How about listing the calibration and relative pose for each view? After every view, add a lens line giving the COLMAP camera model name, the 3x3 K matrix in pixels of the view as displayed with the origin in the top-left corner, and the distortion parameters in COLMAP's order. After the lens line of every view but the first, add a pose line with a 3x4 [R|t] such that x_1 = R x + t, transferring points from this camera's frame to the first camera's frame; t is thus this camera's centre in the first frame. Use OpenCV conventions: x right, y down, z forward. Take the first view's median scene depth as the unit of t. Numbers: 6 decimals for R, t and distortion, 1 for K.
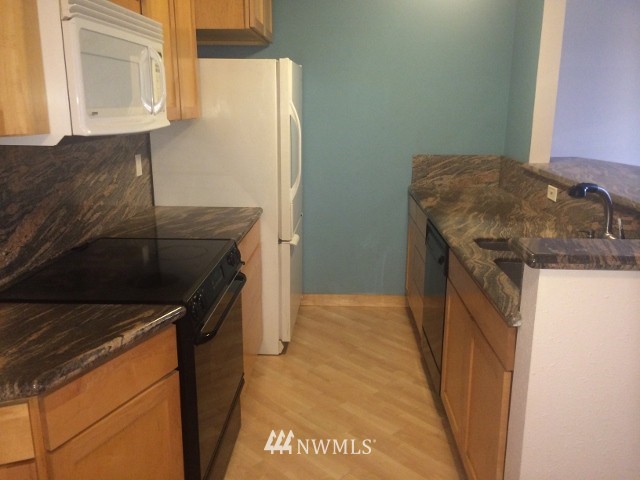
lens RADIAL K [[548.3, 0, 322.7], [0, 548.3, 240.2], [0, 0, 1]] dist [0.051306, -0.044476]
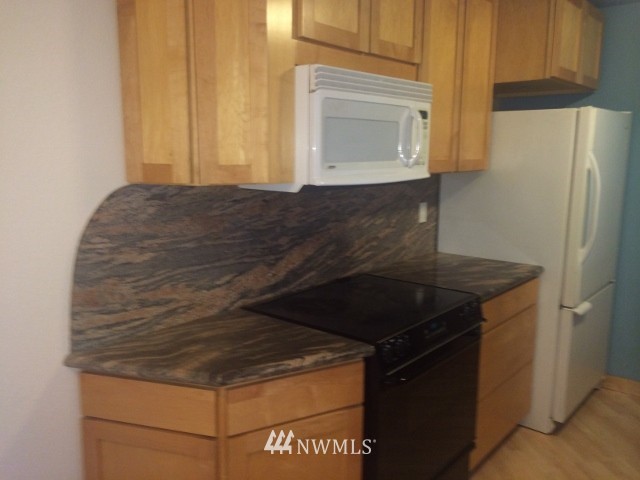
lens RADIAL K [[548.3, 0, 322.6], [0, 548.3, 240.4], [0, 0, 1]] dist [0.051306, -0.044476]
pose [[0.785227, 0.098719, -0.611288, 0.217785], [-0.149309, 0.988266, -0.032195, -0.024160], [0.600937, 0.116551, 0.790753, 0.058299]]
